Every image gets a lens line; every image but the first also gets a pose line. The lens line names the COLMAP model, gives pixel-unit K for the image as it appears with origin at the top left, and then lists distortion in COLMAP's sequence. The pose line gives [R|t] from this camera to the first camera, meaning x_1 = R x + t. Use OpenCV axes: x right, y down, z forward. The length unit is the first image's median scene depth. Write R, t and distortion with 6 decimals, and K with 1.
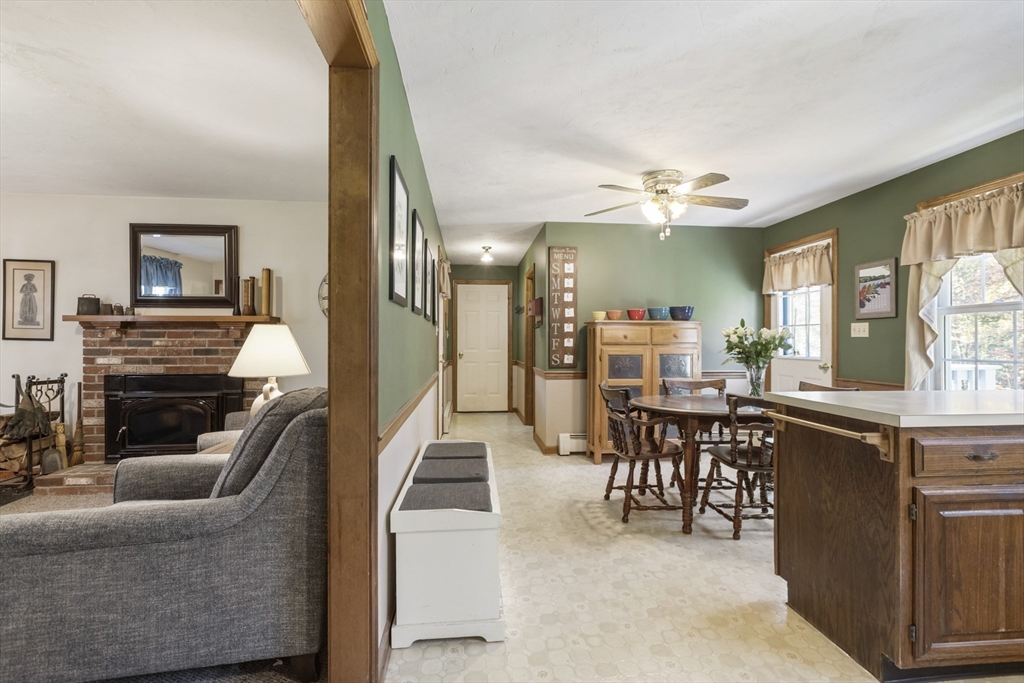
lens RADIAL K [[457.7, 0, 512.9], [0, 457.7, 339.2], [0, 0, 1]] dist [0.003084, -0.000682]
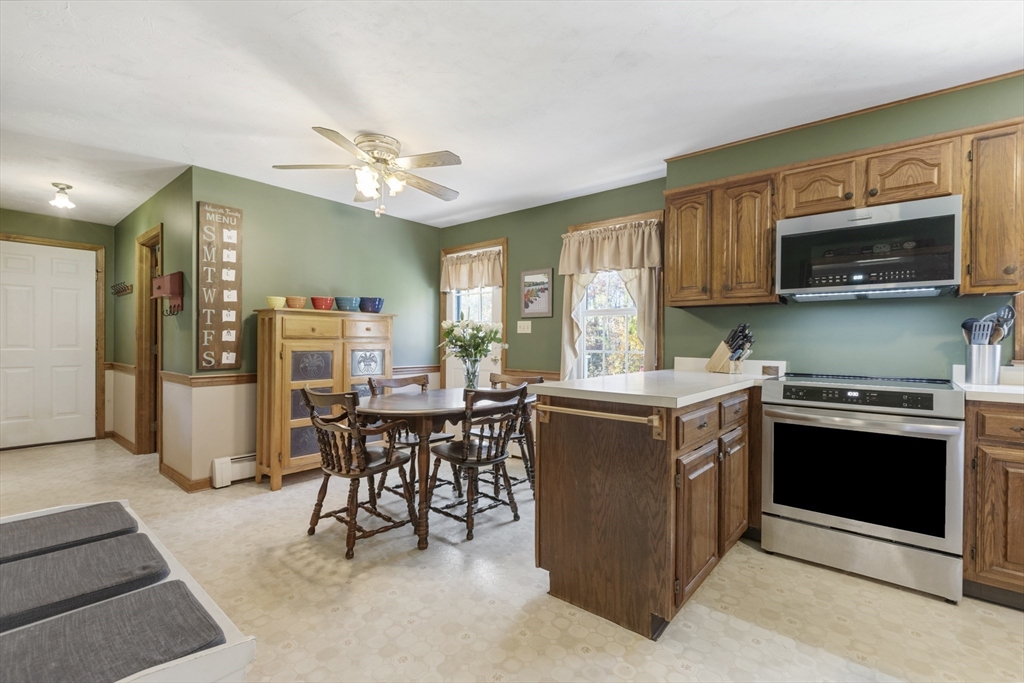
lens RADIAL K [[457.7, 0, 504.9], [0, 457.7, 344.1], [0, 0, 1]] dist [0.003084, -0.000682]
pose [[0.719778, -0.001153, 0.694204, -0.088795], [-0.009406, 0.999891, 0.011414, 0.009820], [-0.694141, -0.014745, 0.719688, 0.183690]]
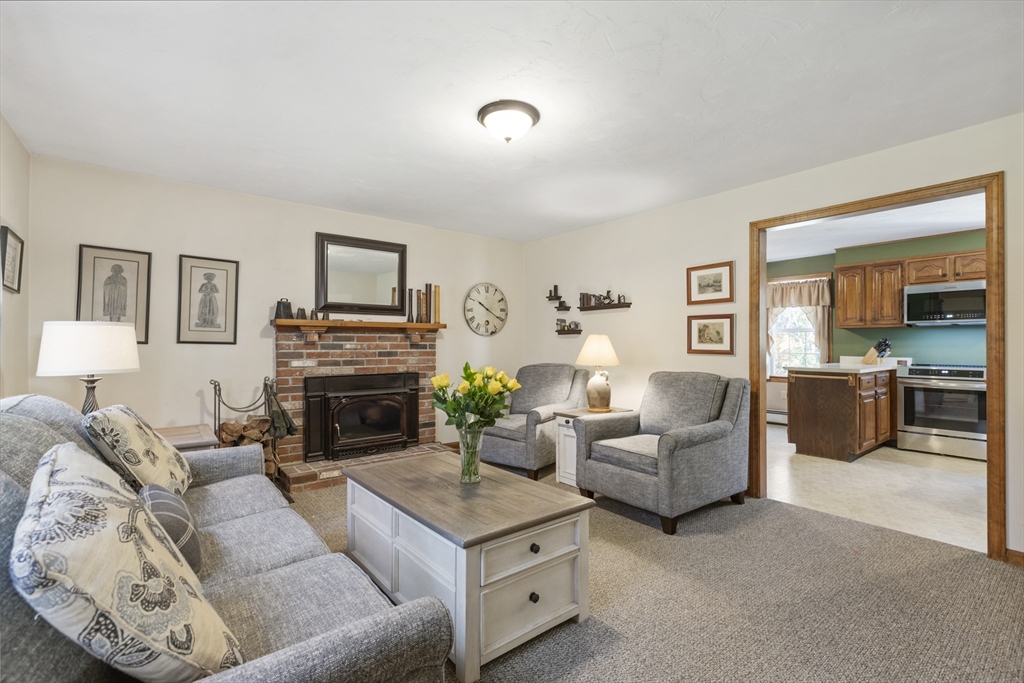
lens RADIAL K [[457.7, 0, 504.6], [0, 457.7, 341.9], [0, 0, 1]] dist [0.003084, -0.000682]
pose [[0.843818, 0.002521, 0.536624, -1.047312], [-0.002938, 0.999996, -0.000079, -0.003070], [-0.536622, -0.001510, 0.843821, -0.114030]]
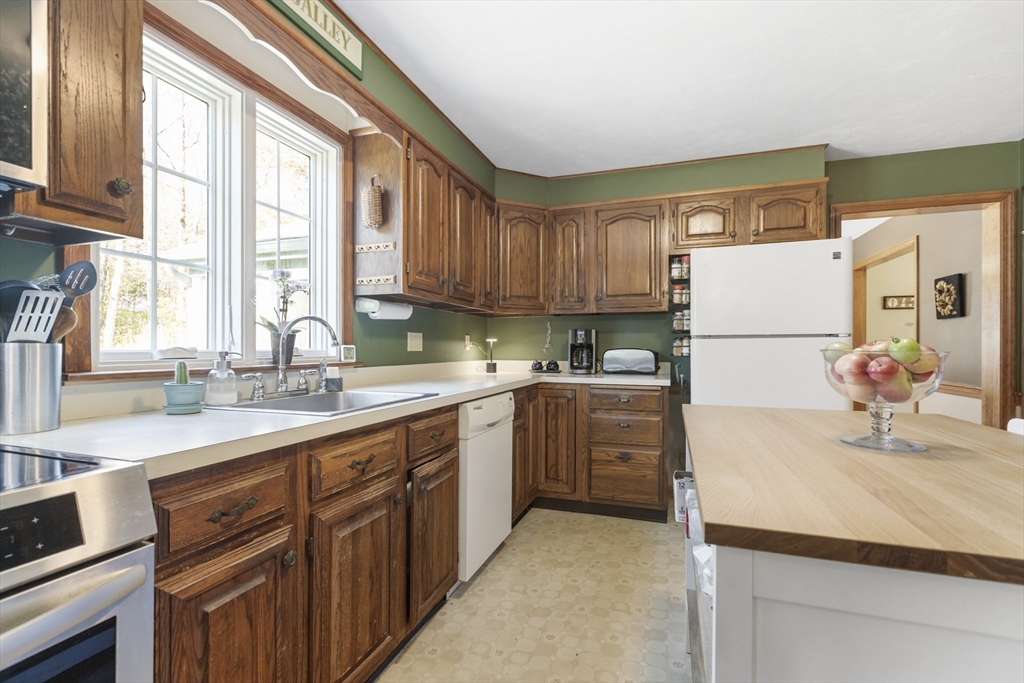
lens RADIAL K [[457.7, 0, 502.0], [0, 457.7, 351.9], [0, 0, 1]] dist [0.003084, -0.000682]
pose [[-0.900367, -0.007928, 0.435060, 0.414208], [-0.005267, 0.999959, 0.007322, 0.013340], [-0.435100, 0.004301, -0.900372, 0.302095]]
